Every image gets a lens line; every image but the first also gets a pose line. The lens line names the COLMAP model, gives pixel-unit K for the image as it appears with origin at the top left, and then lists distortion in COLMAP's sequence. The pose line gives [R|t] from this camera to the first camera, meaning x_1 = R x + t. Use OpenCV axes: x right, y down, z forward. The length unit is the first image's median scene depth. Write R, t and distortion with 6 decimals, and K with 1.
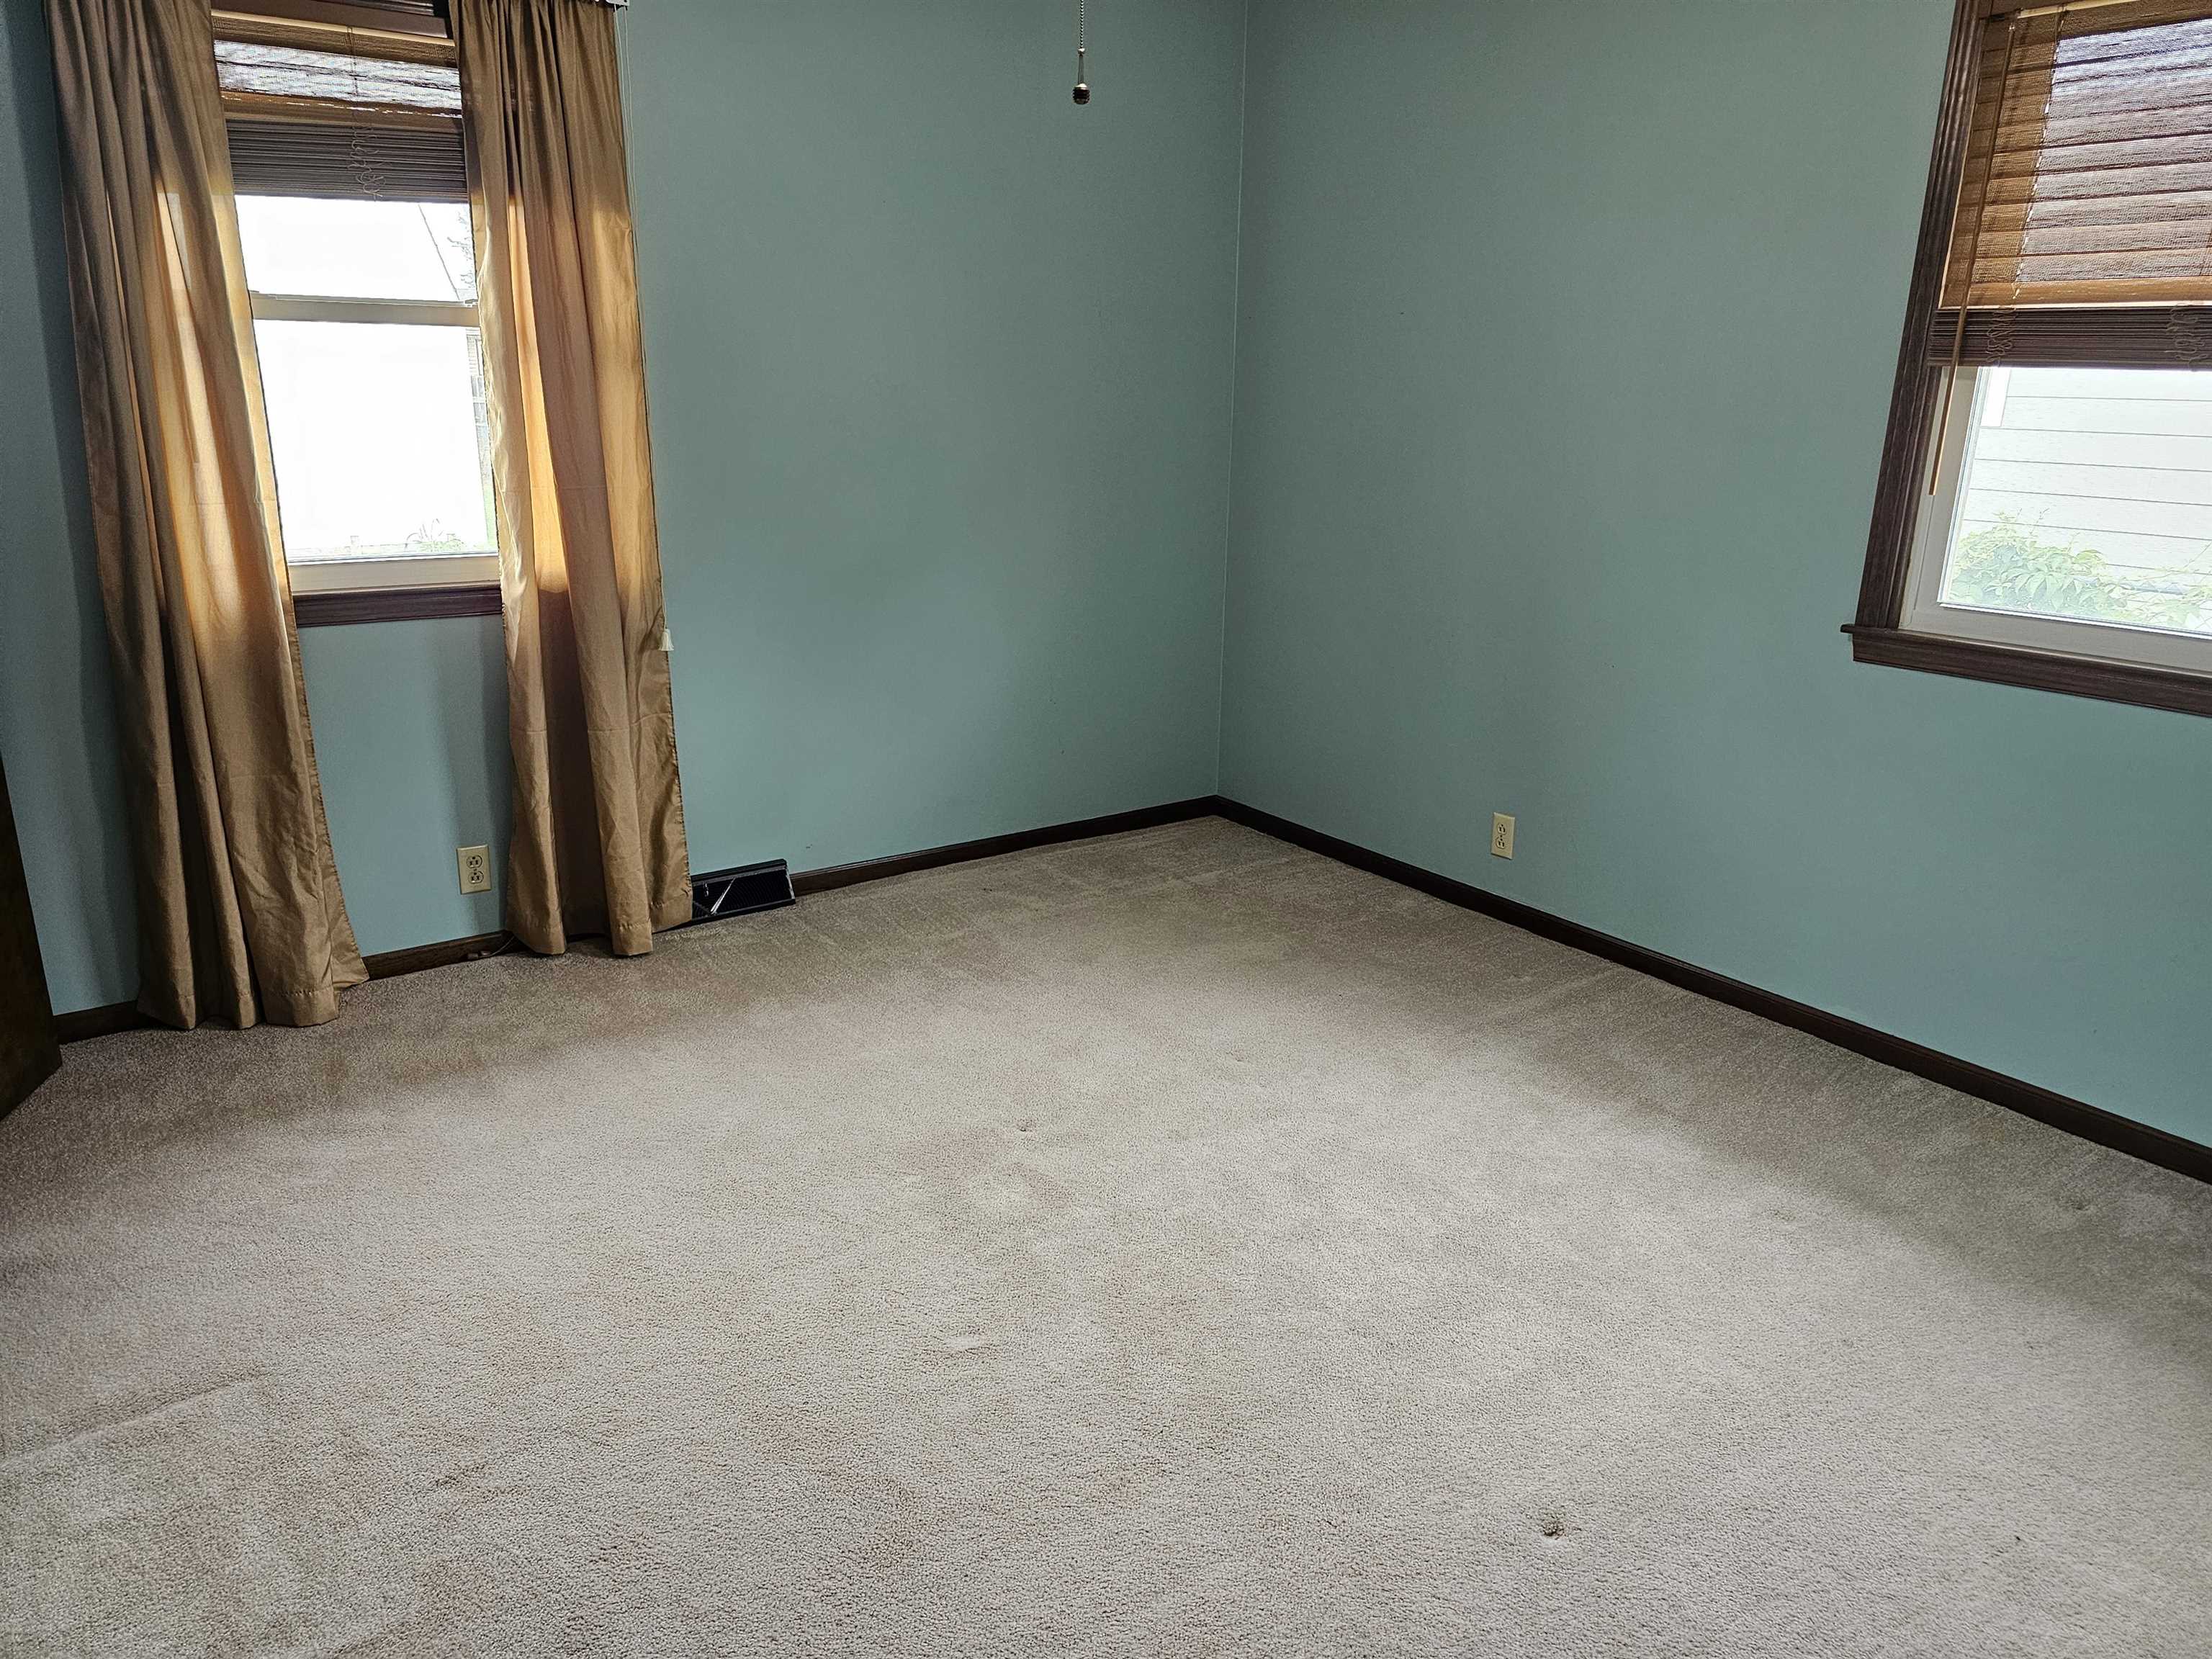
lens RADIAL K [[1525.9, 0, 1106.0], [0, 1525.9, 829.5], [0, 0, 1]] dist [0.077017, -0.004000]
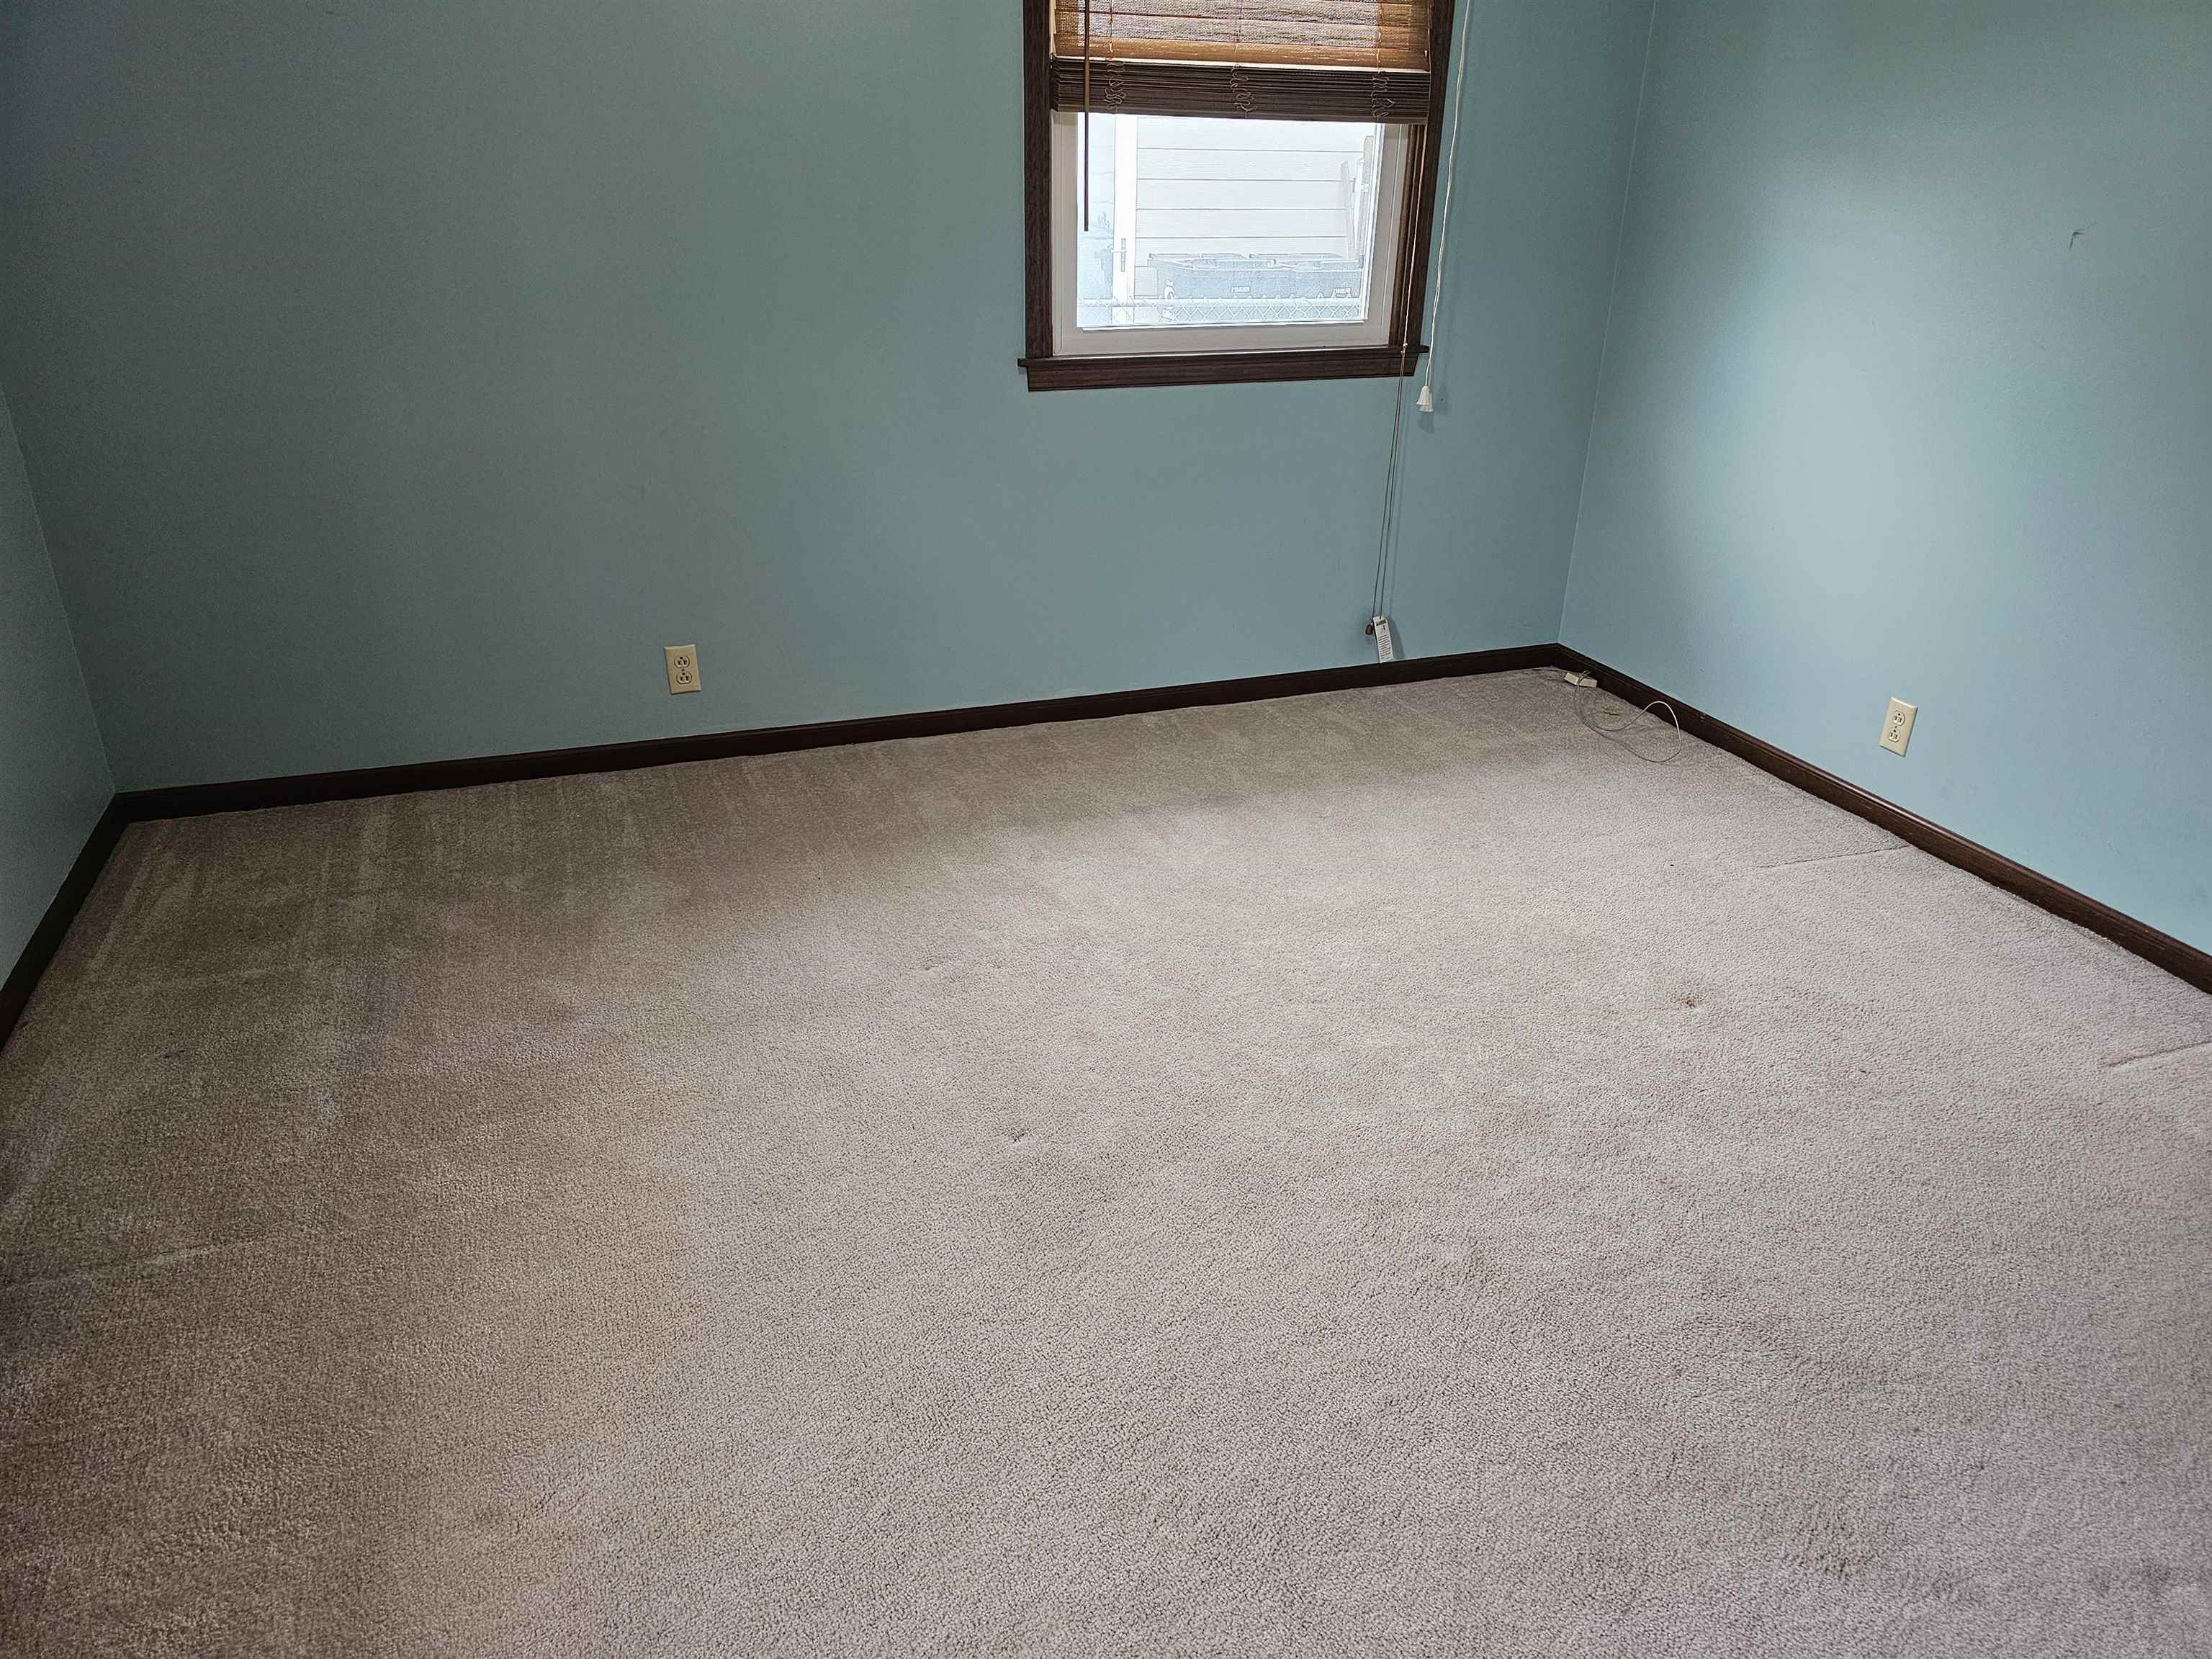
lens RADIAL K [[1525.9, 0, 1106.0], [0, 1525.9, 829.5], [0, 0, 1]] dist [0.077017, -0.004000]
pose [[0.286680, -0.420157, 0.860978, -0.602612], [0.270630, 0.897613, 0.347923, -0.197594], [-0.919007, 0.133264, 0.371035, 0.582406]]
